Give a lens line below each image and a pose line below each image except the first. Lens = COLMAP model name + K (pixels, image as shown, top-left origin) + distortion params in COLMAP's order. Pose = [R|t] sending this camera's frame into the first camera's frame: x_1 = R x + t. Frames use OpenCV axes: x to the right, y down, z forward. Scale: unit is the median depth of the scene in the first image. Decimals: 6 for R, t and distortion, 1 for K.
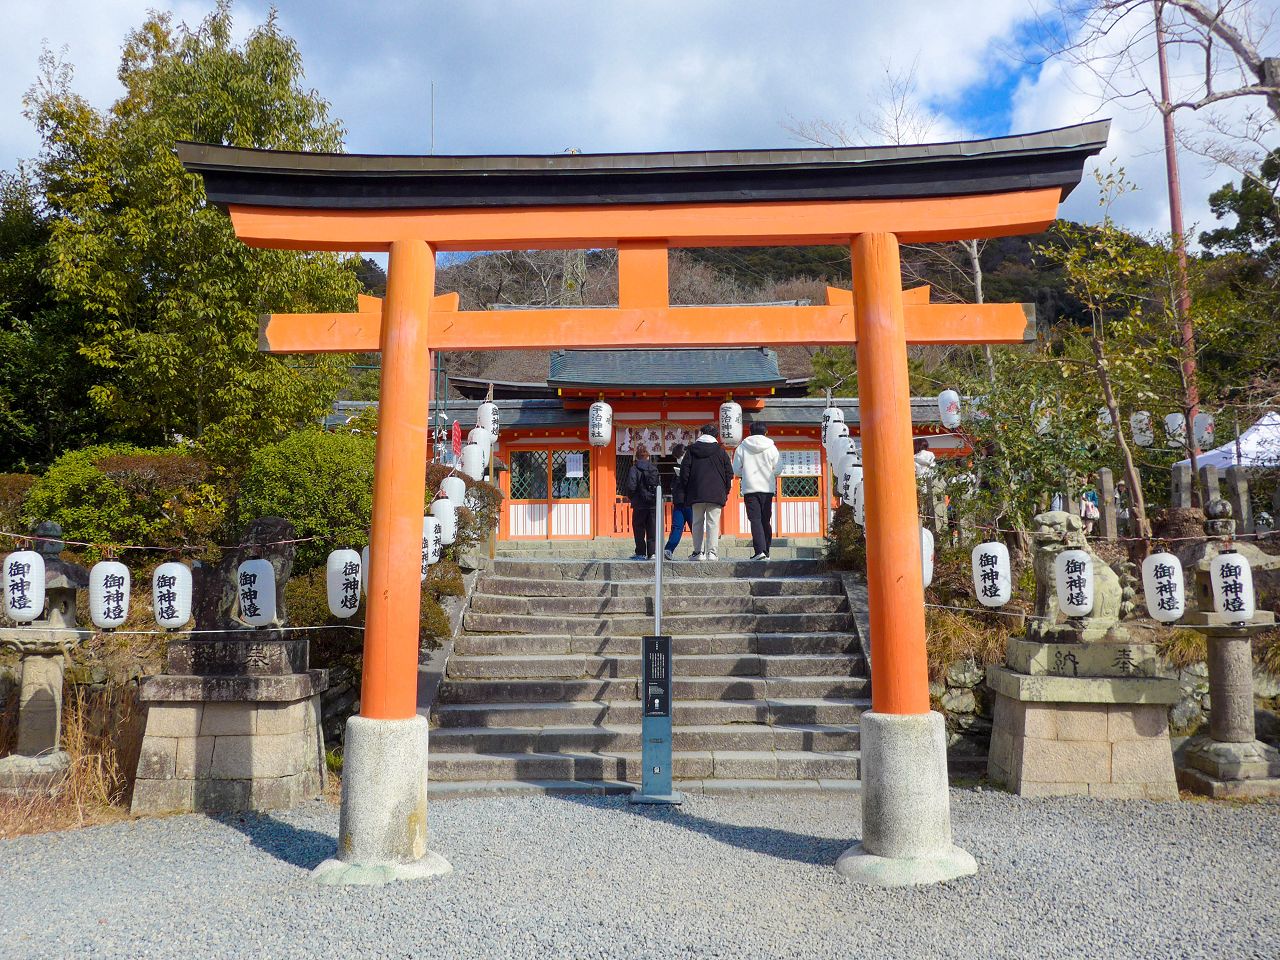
lens RADIAL K [[1480.2, 0, 640.0], [0, 1480.2, 480.0], [0, 0, 1]] dist [-0.034120, -0.007340]
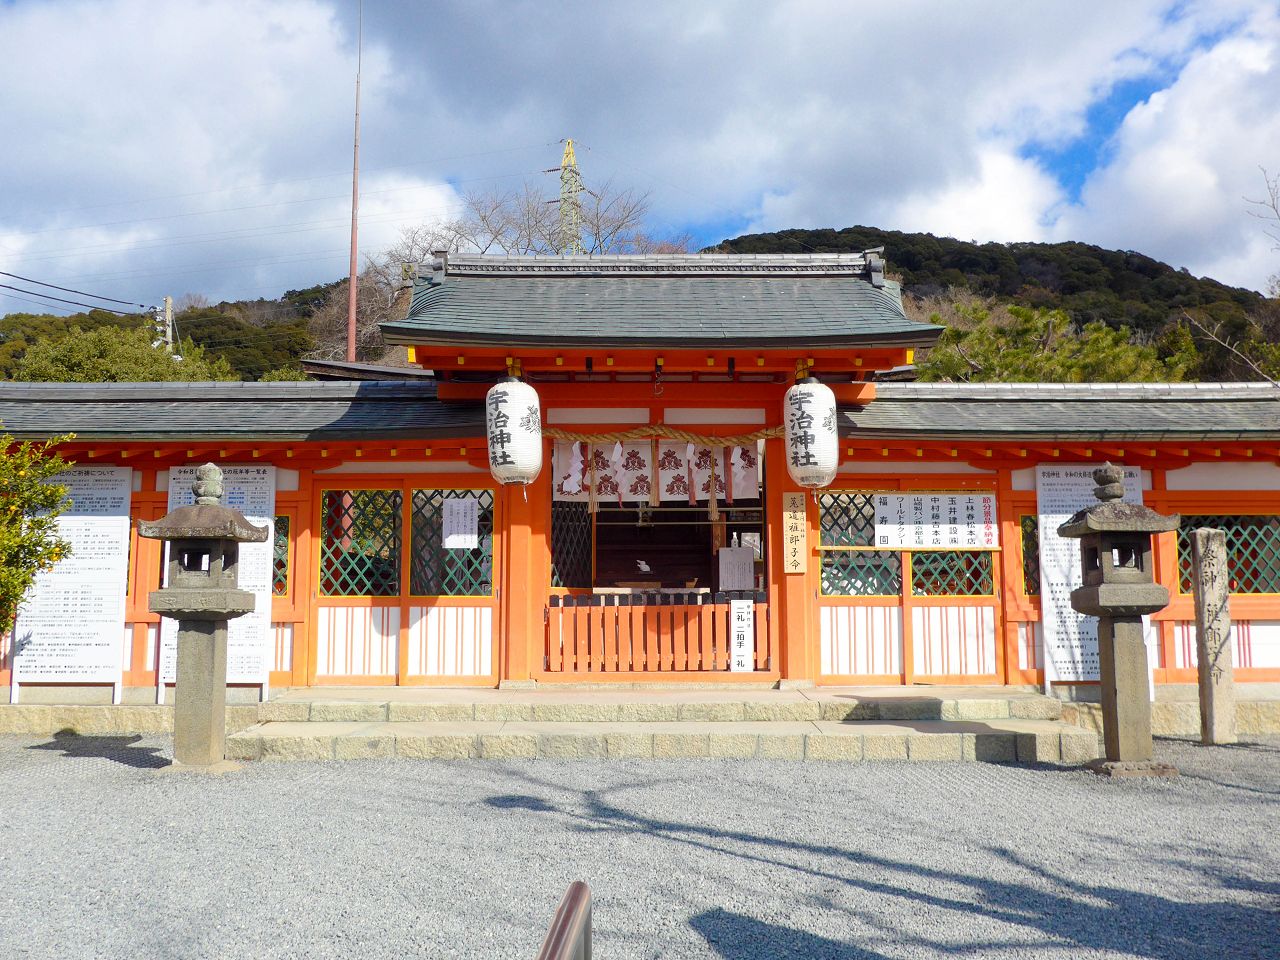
lens RADIAL K [[1480.2, 0, 640.0], [0, 1480.2, 480.0], [0, 0, 1]] dist [-0.034120, -0.007340]
pose [[0.999945, 0.007954, -0.006853, 0.014364], [-0.008066, 0.999830, -0.016560, -0.015951], [0.006720, 0.016614, 0.999839, 0.543711]]
